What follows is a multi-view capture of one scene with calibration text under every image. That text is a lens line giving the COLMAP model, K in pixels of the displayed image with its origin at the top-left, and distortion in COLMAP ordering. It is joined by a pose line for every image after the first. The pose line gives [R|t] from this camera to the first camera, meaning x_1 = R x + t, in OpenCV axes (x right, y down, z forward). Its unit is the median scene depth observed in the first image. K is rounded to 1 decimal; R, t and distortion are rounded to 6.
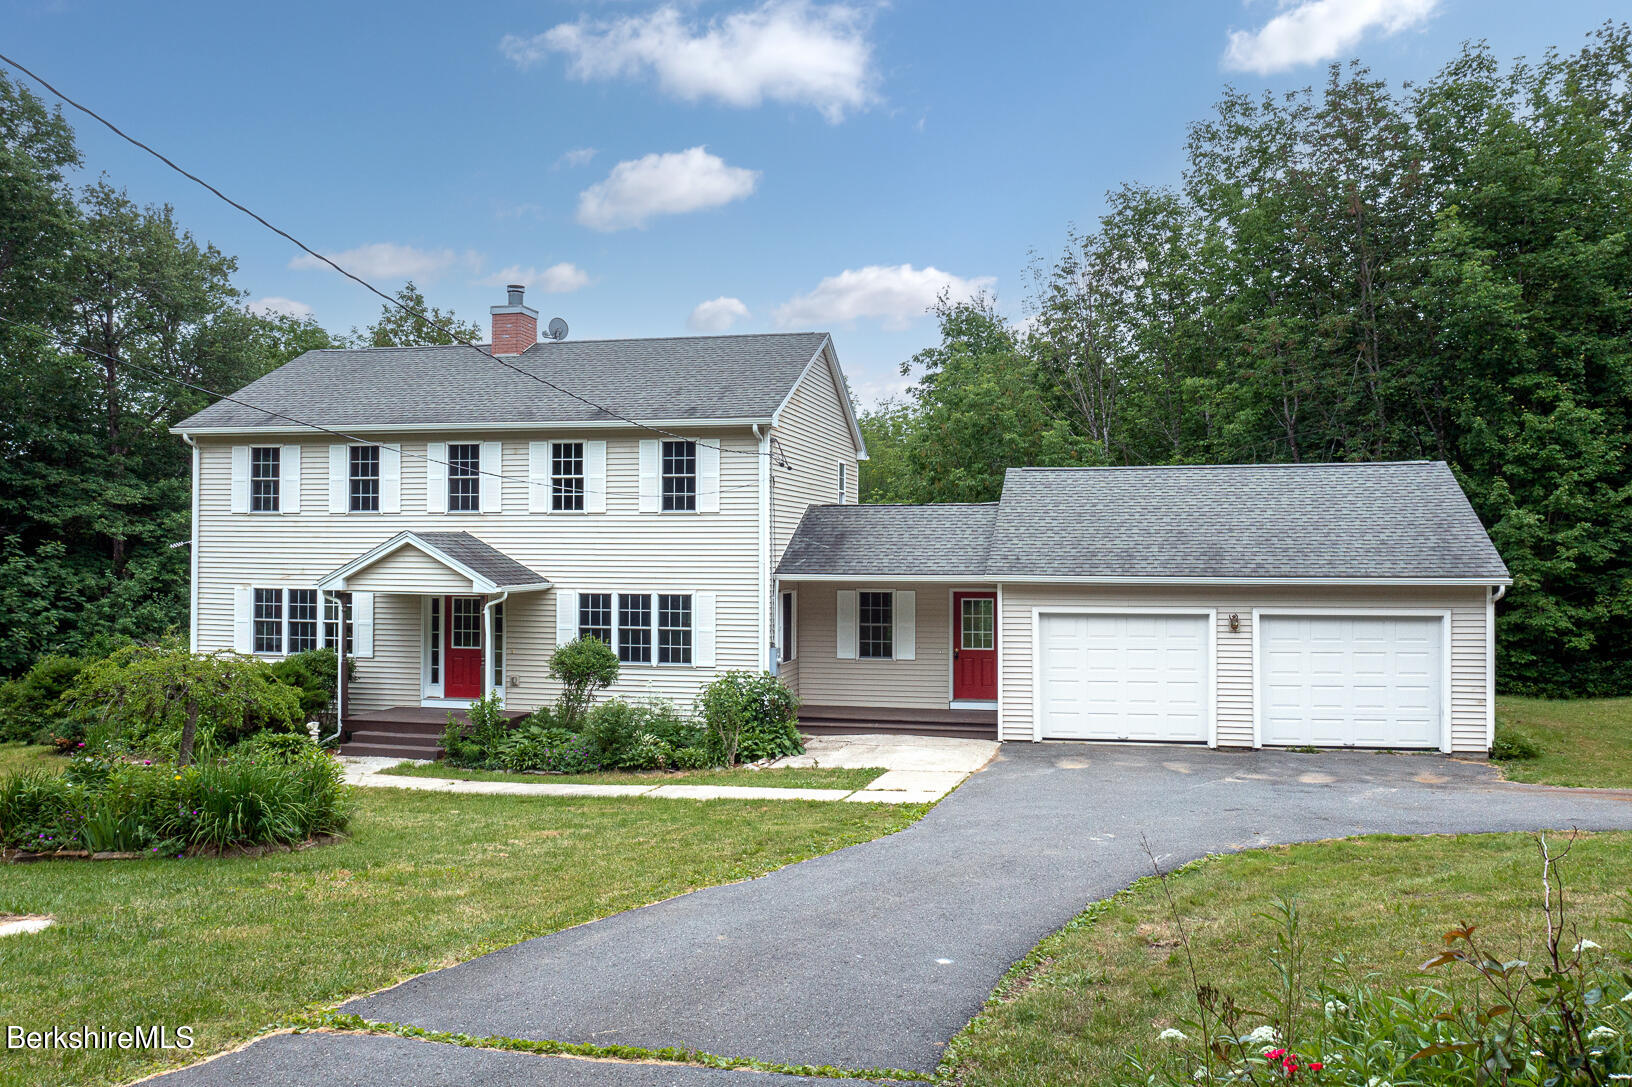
lens RADIAL K [[1007.2, 0, 816.3], [0, 1007.2, 565.9], [0, 0, 1]] dist [-0.000040, -0.000523]
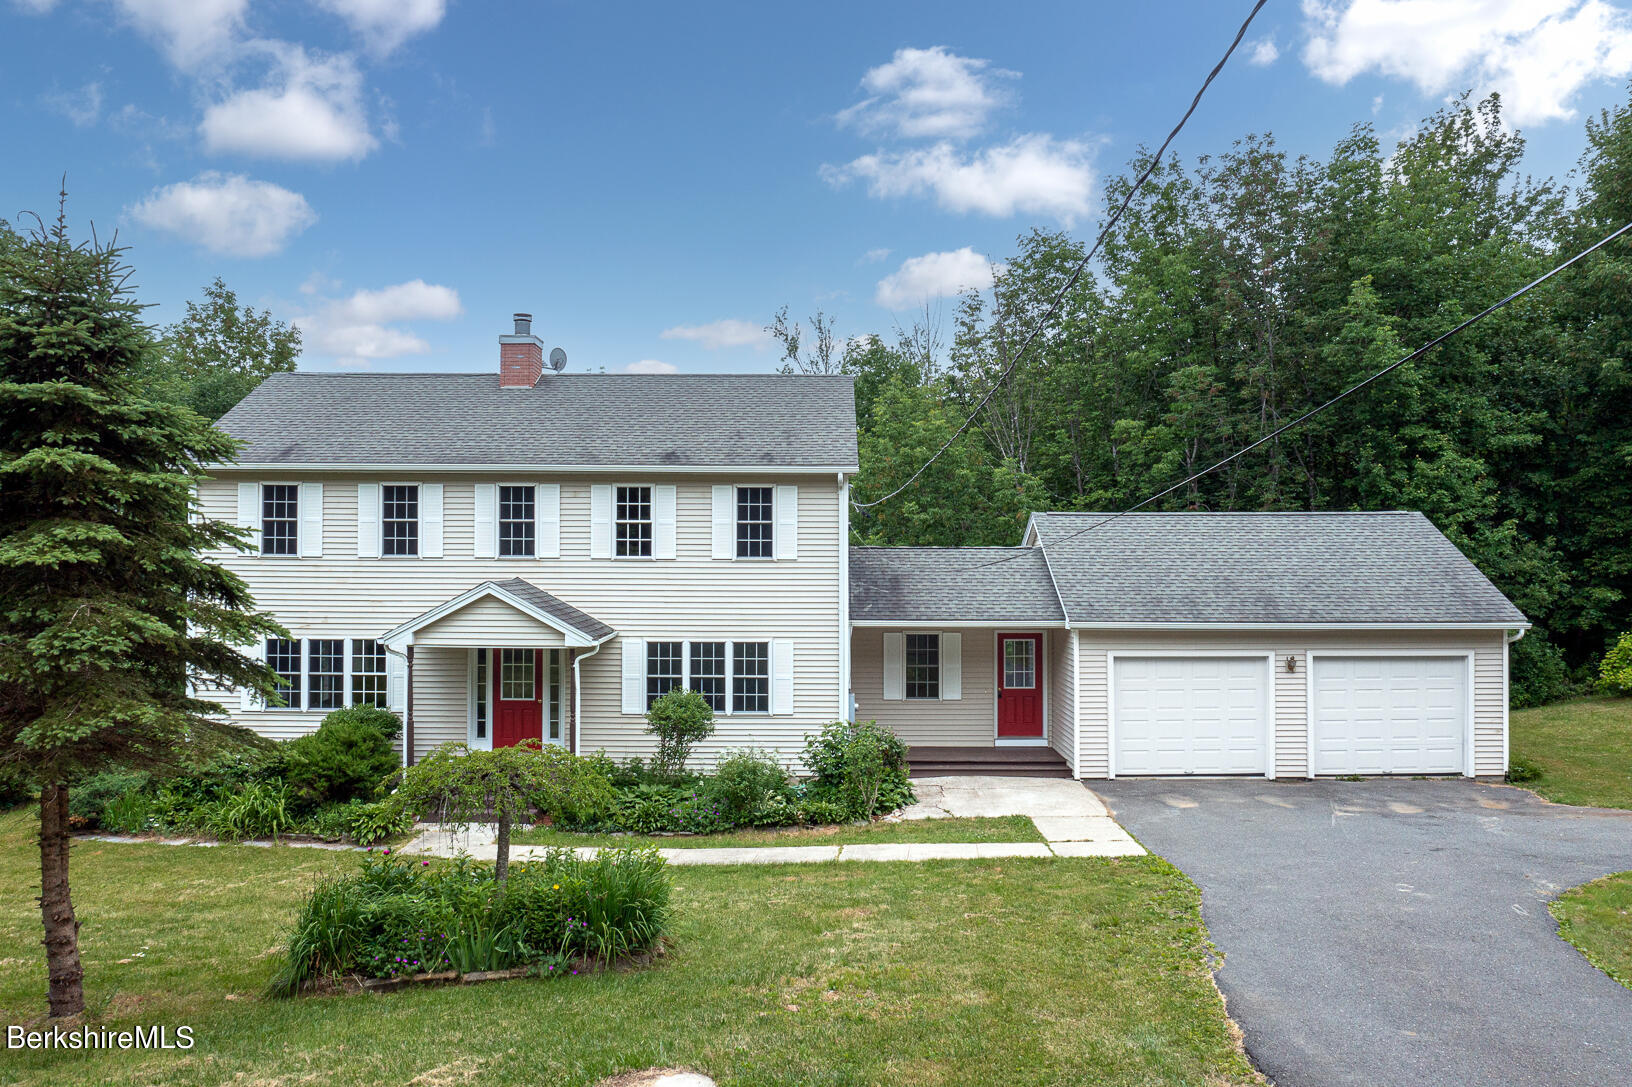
lens RADIAL K [[999.0, 0, 816.9], [0, 999.0, 591.1], [0, 0, 1]] dist [0.000231, 0.000173]
pose [[0.984058, -0.005766, 0.177752, -0.245664], [0.003832, 0.999930, 0.011221, -0.031963], [-0.177805, -0.010361, 0.984011, 0.022323]]
